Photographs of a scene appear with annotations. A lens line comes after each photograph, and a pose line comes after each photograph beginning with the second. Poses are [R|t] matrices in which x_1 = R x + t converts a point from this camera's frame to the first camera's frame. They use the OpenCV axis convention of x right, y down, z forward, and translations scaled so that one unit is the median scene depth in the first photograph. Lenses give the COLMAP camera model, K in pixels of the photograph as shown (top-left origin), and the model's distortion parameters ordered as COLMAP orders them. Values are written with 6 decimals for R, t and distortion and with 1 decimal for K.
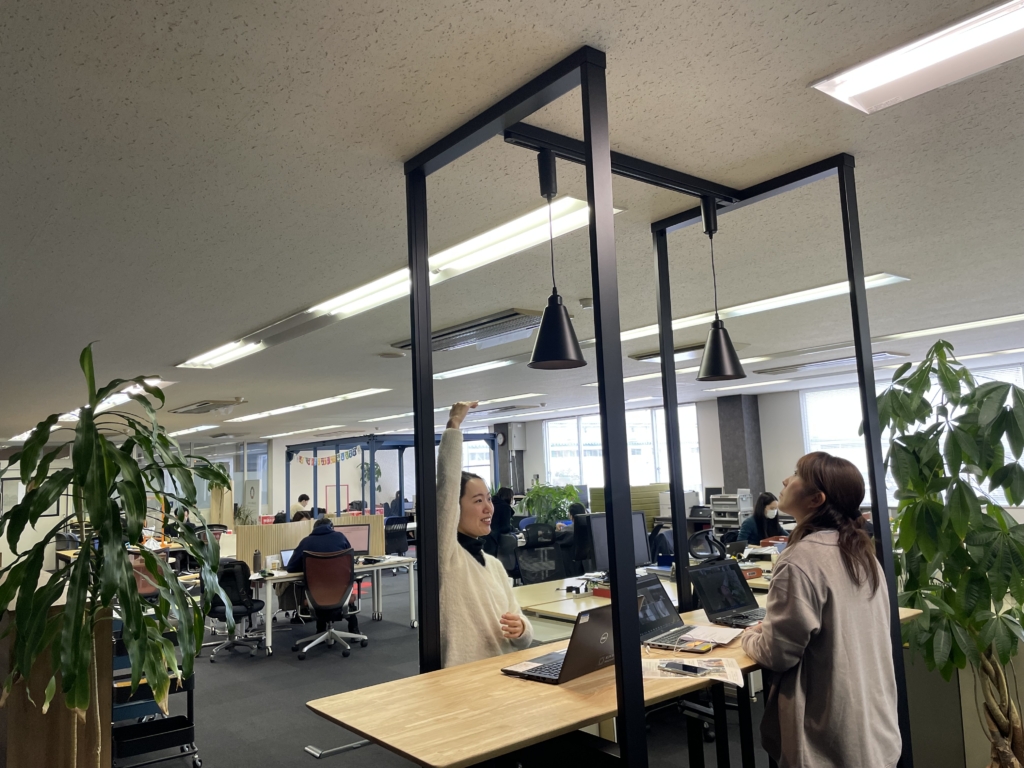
lens RADIAL K [[794.4, 0, 519.2], [0, 794.4, 372.6], [0, 0, 1]] dist [0.099257, -0.155939]
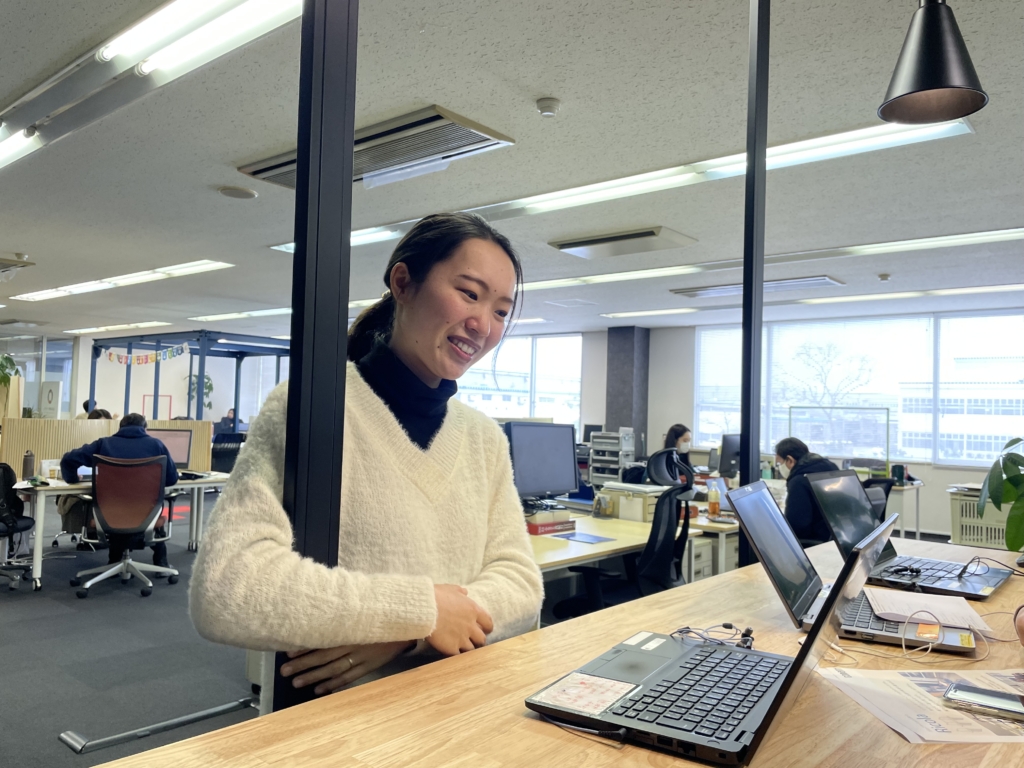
lens RADIAL K [[785.6, 0, 515.9], [0, 785.6, 384.1], [0, 0, 1]] dist [0.088801, -0.128841]
pose [[0.978453, 0.082405, 0.189311, -0.026256], [-0.097411, 0.992682, 0.071363, 0.053804], [-0.182045, -0.088266, 0.979321, 0.173339]]
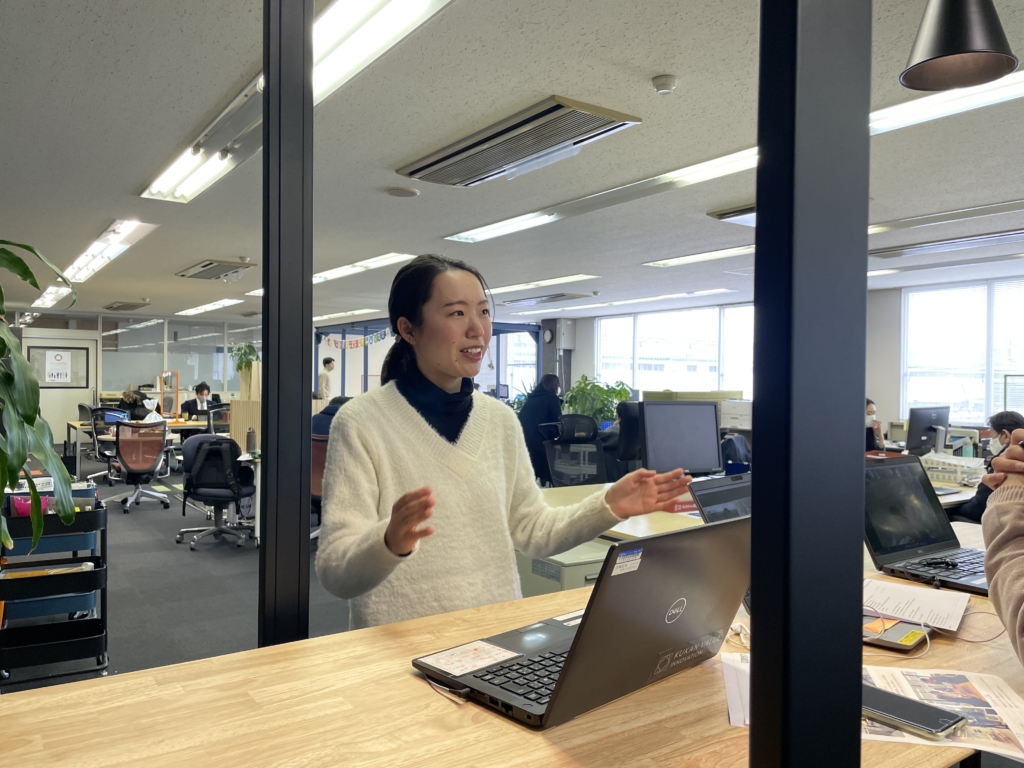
lens RADIAL K [[785.6, 0, 515.9], [0, 785.6, 384.1], [0, 0, 1]] dist [0.088801, -0.128841]
pose [[0.995796, 0.057968, -0.070916, 0.012649], [-0.048727, 0.990866, 0.125738, 0.045179], [0.077557, -0.121754, 0.989526, 0.158761]]
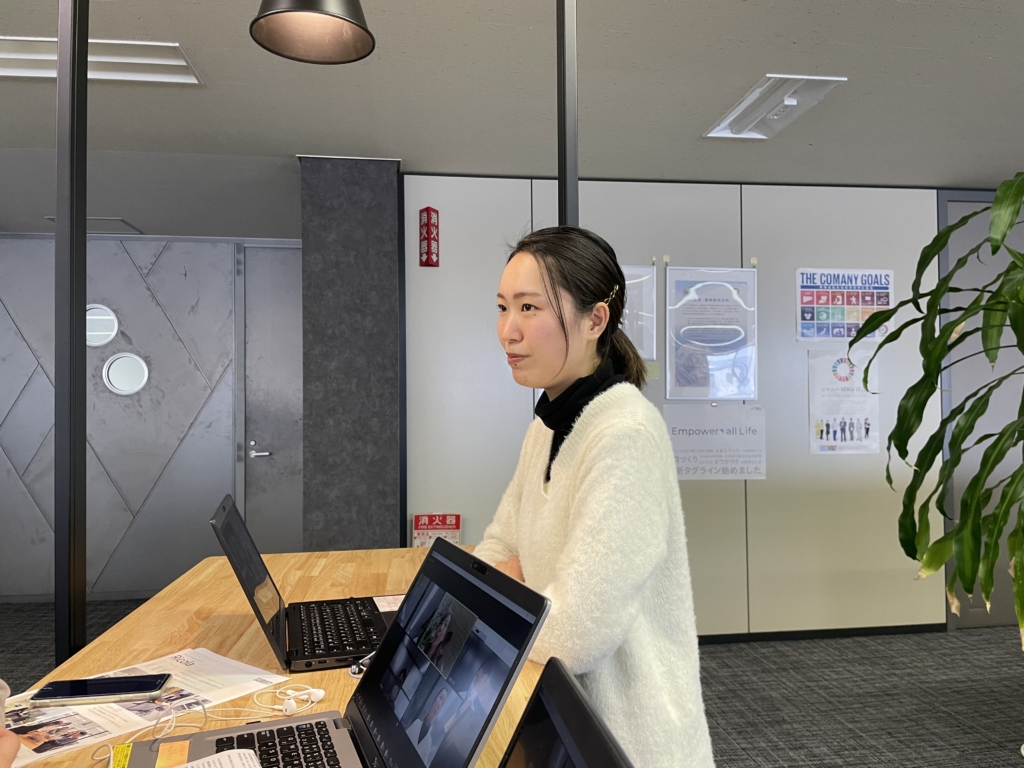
lens RADIAL K [[785.6, 0, 515.9], [0, 785.6, 384.1], [0, 0, 1]] dist [0.088801, -0.128841]
pose [[-0.515637, 0.029221, -0.856309, 0.109864], [0.137481, 0.989290, -0.049028, 0.065215], [0.845705, -0.143007, -0.514132, 0.351792]]
